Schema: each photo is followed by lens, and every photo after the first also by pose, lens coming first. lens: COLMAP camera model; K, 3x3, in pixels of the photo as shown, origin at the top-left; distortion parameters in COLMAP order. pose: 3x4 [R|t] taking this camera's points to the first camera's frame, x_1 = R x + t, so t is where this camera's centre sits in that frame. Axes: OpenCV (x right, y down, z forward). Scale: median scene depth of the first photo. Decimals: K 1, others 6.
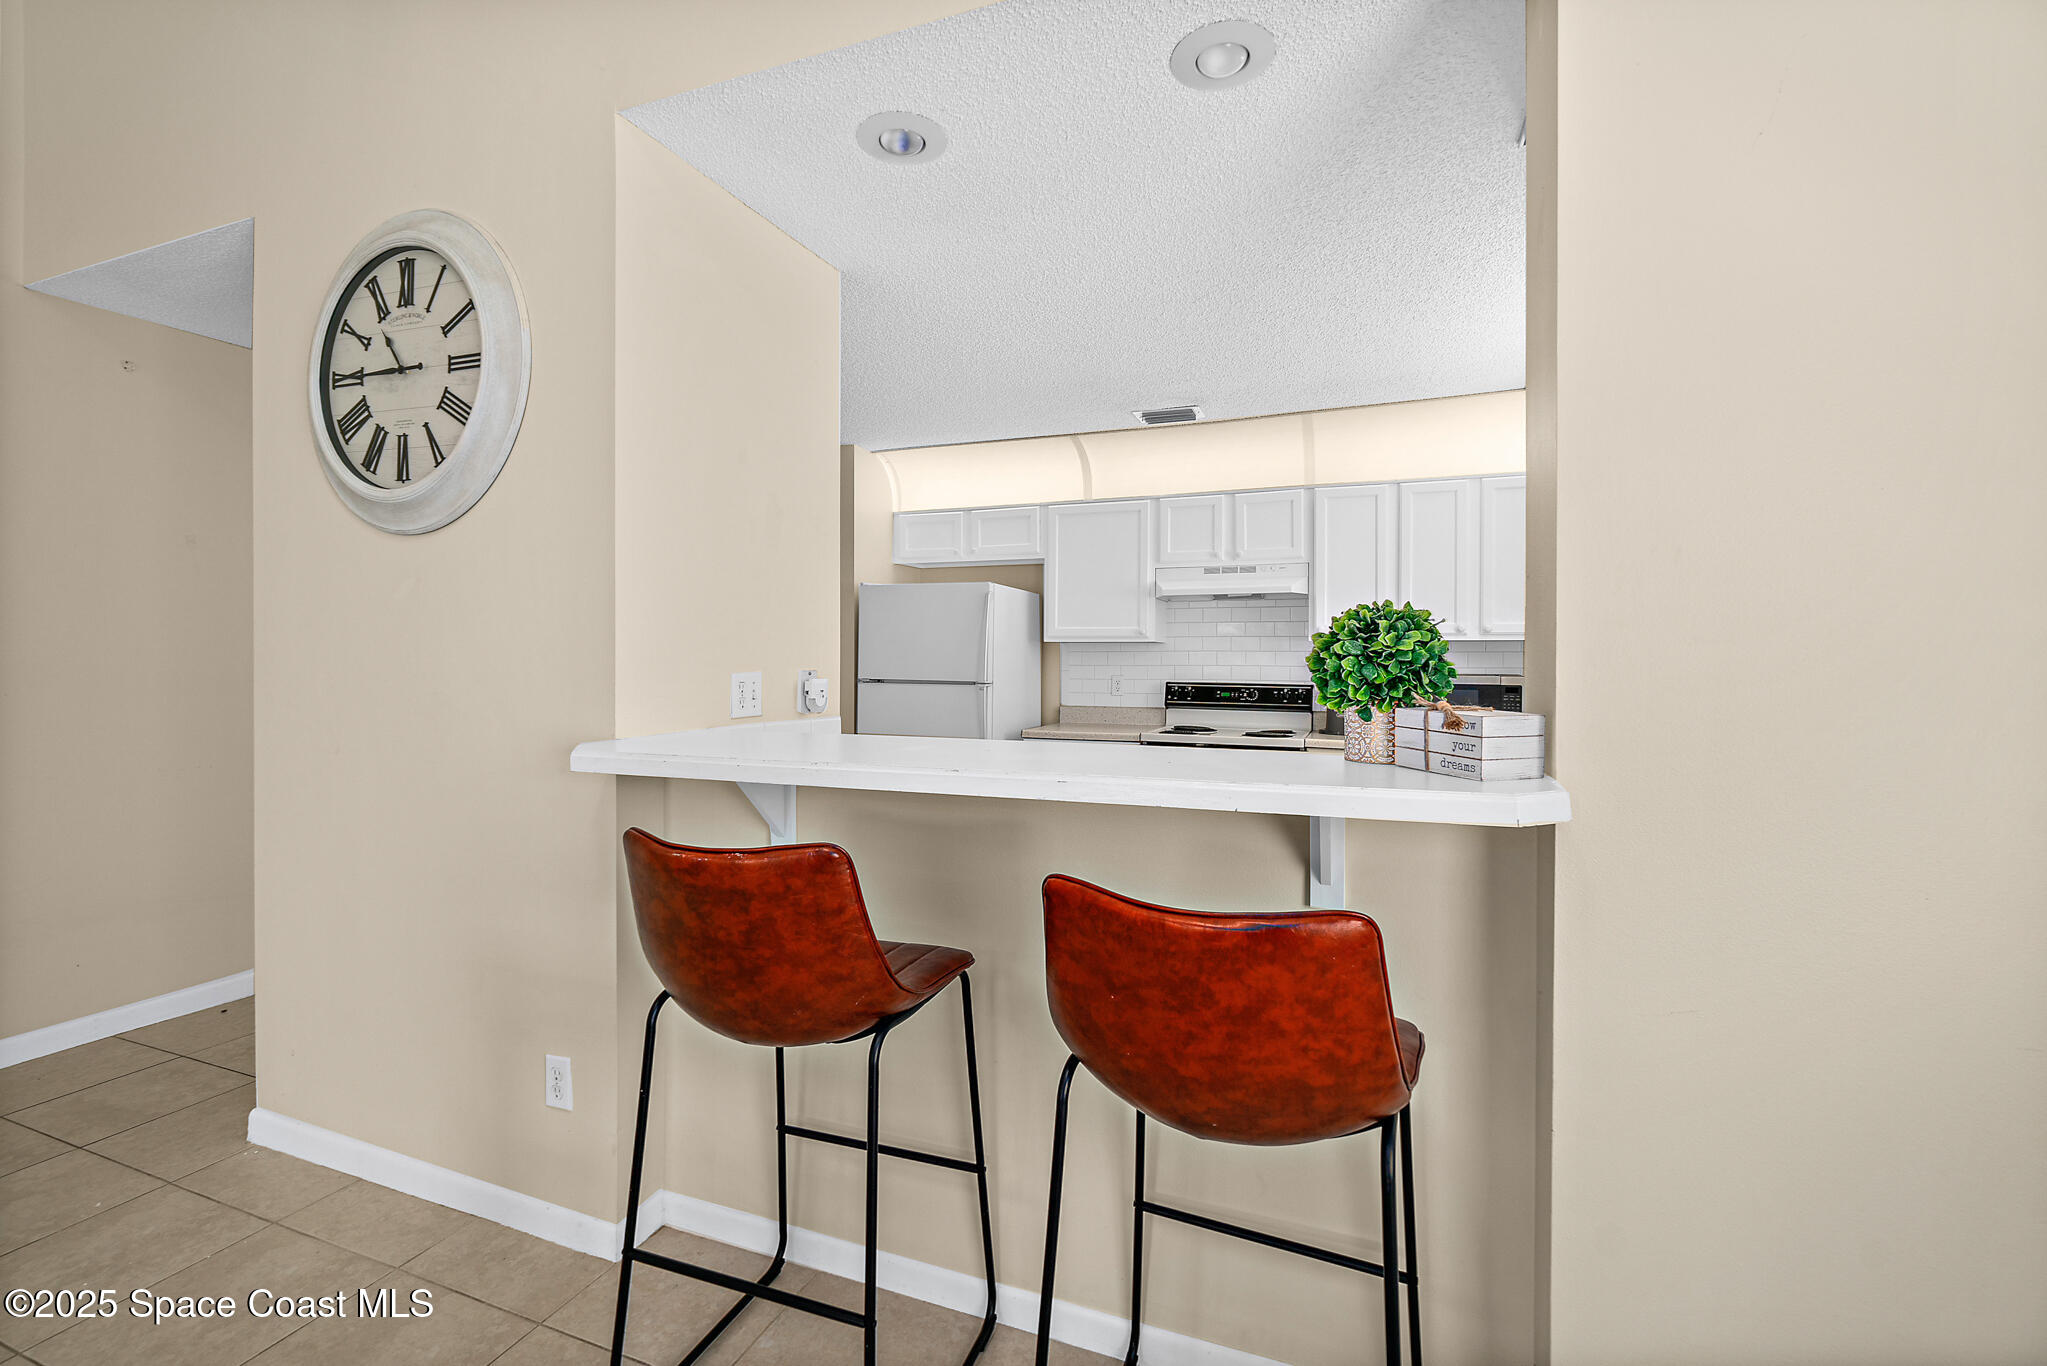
lens RADIAL K [[890.4, 0, 1021.3], [0, 890.4, 656.9], [0, 0, 1]] dist [-0.004490, -0.000424]
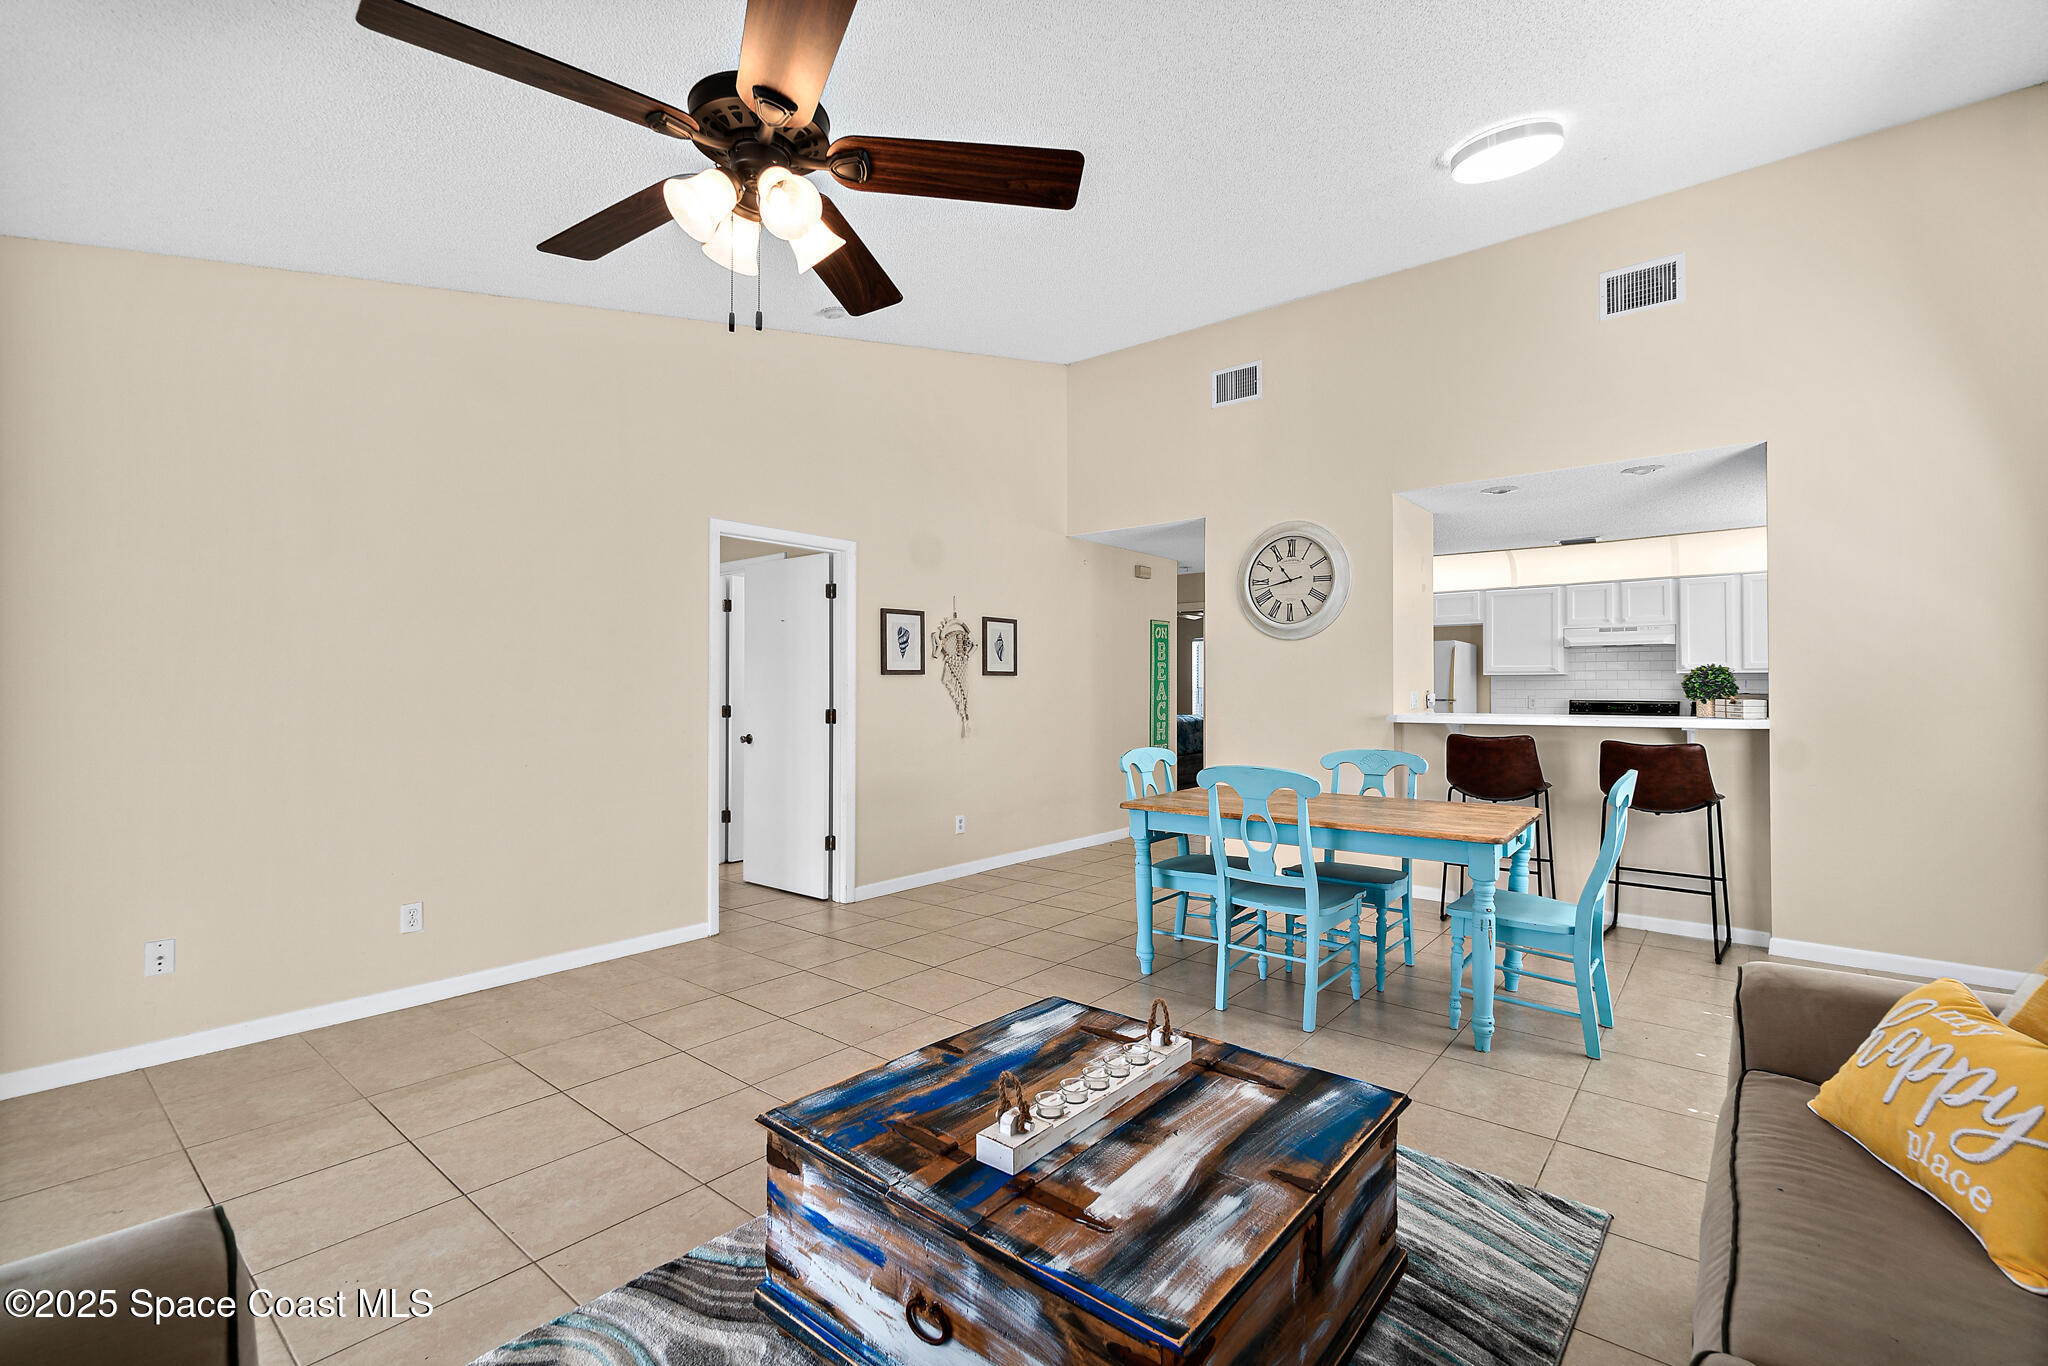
lens RADIAL K [[893.9, 0, 1024.0], [0, 893.9, 683.0], [0, 0, 1]] dist [-0.002423, -0.000140]
pose [[0.952144, -0.006786, -0.305575, -0.615597], [0.005619, 0.999973, -0.004698, 0.000865], [0.305599, 0.002756, 0.952156, -1.799881]]
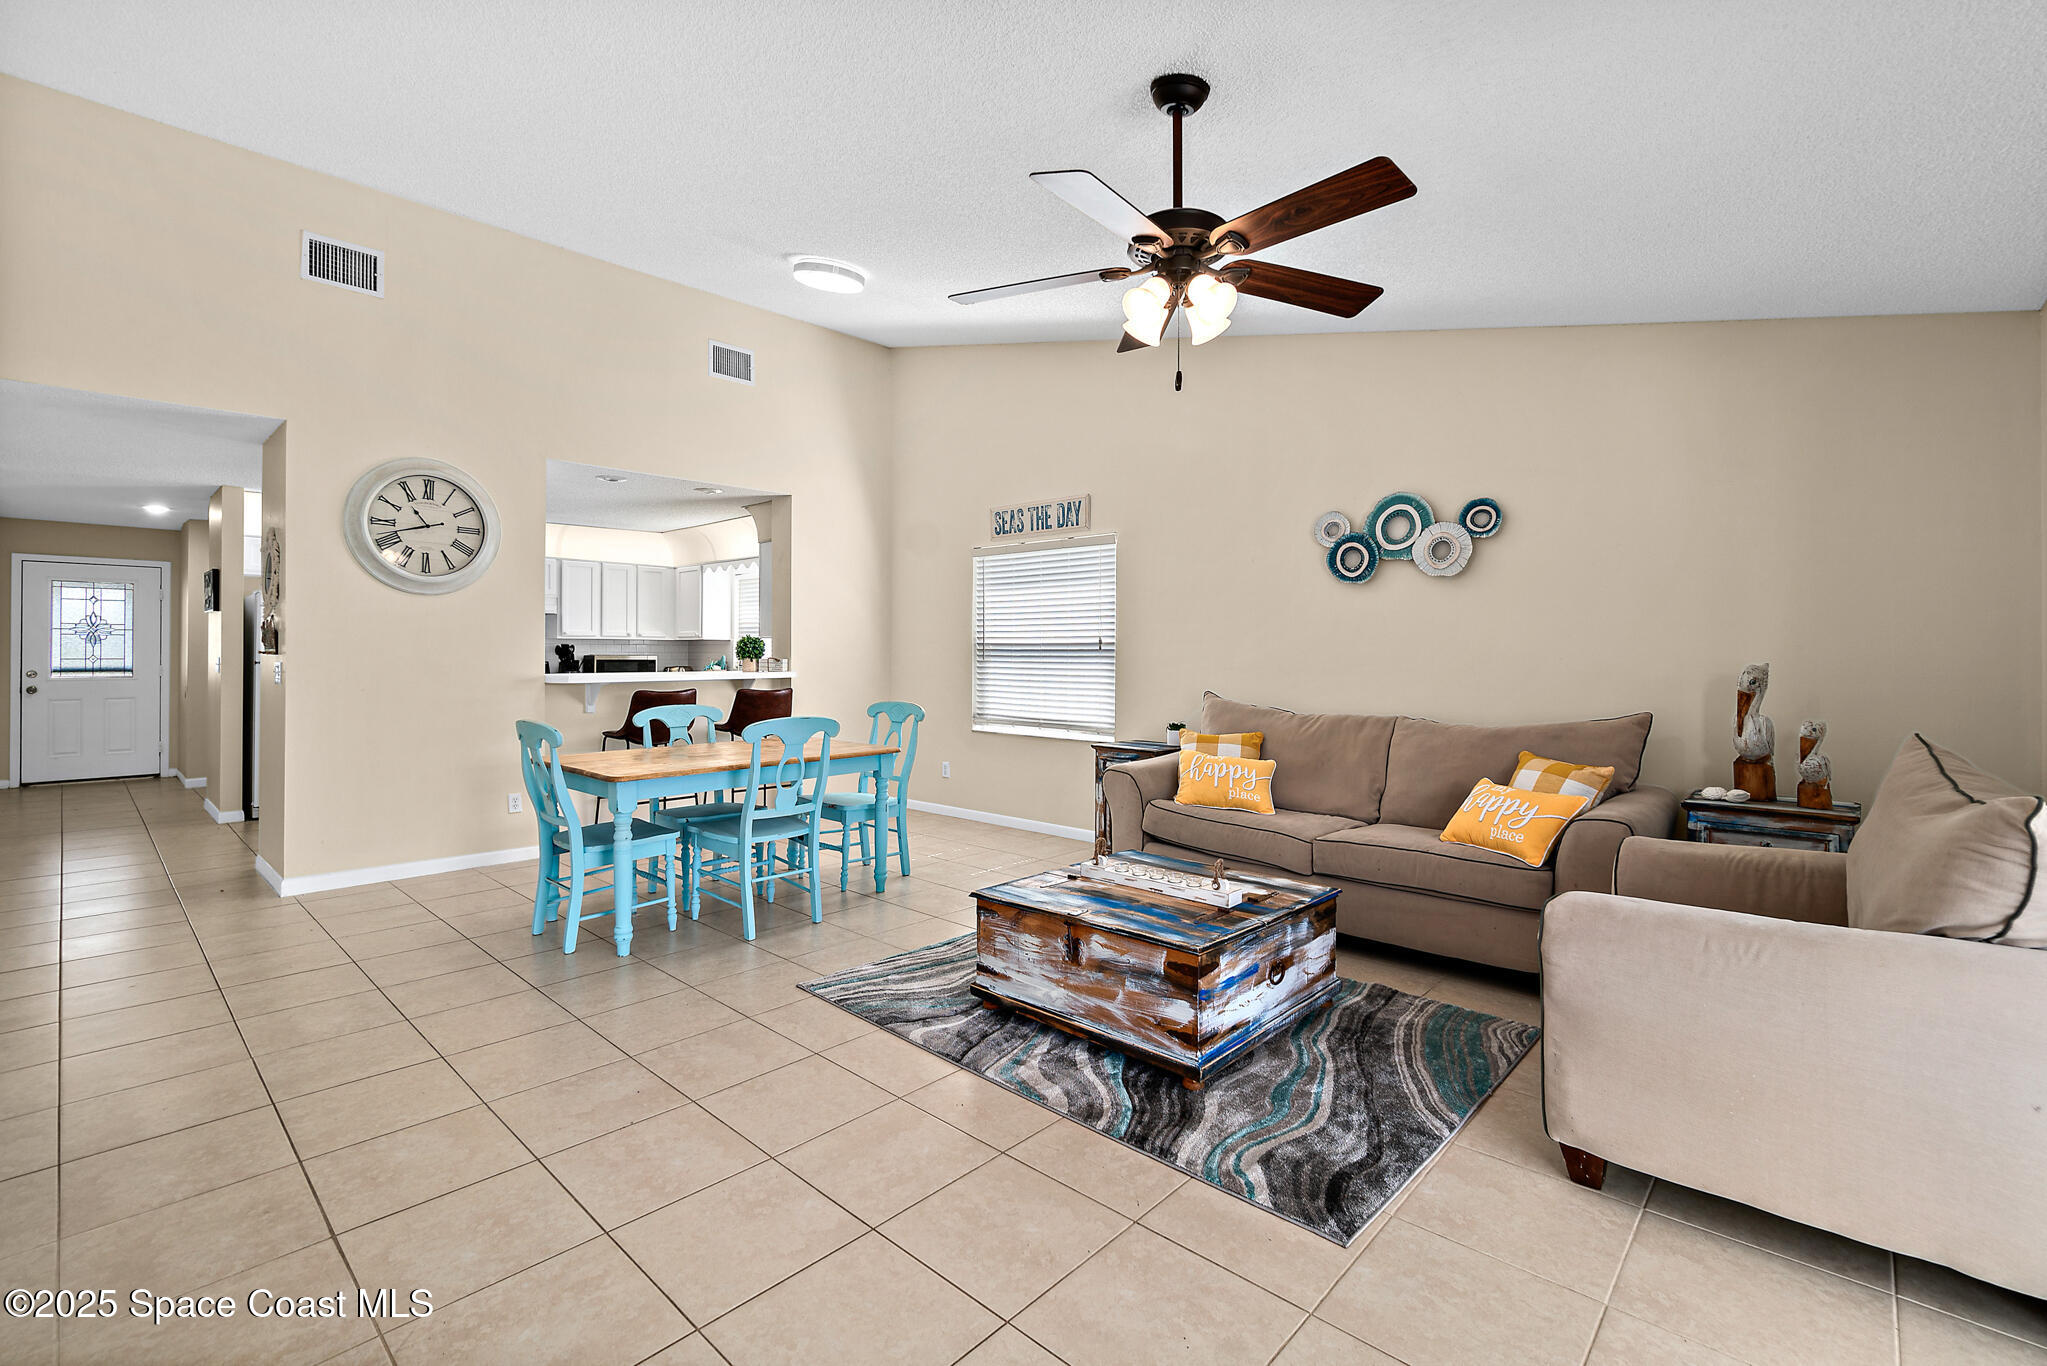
lens RADIAL K [[895.2, 0, 1026.0], [0, 895.2, 652.9], [0, 0, 1]] dist [-0.010518, 0.000011]
pose [[0.360263, -0.004739, 0.932839, -2.260204], [-0.003423, 0.999974, 0.006402, -0.004689], [-0.932845, -0.005499, 0.360237, -1.307435]]
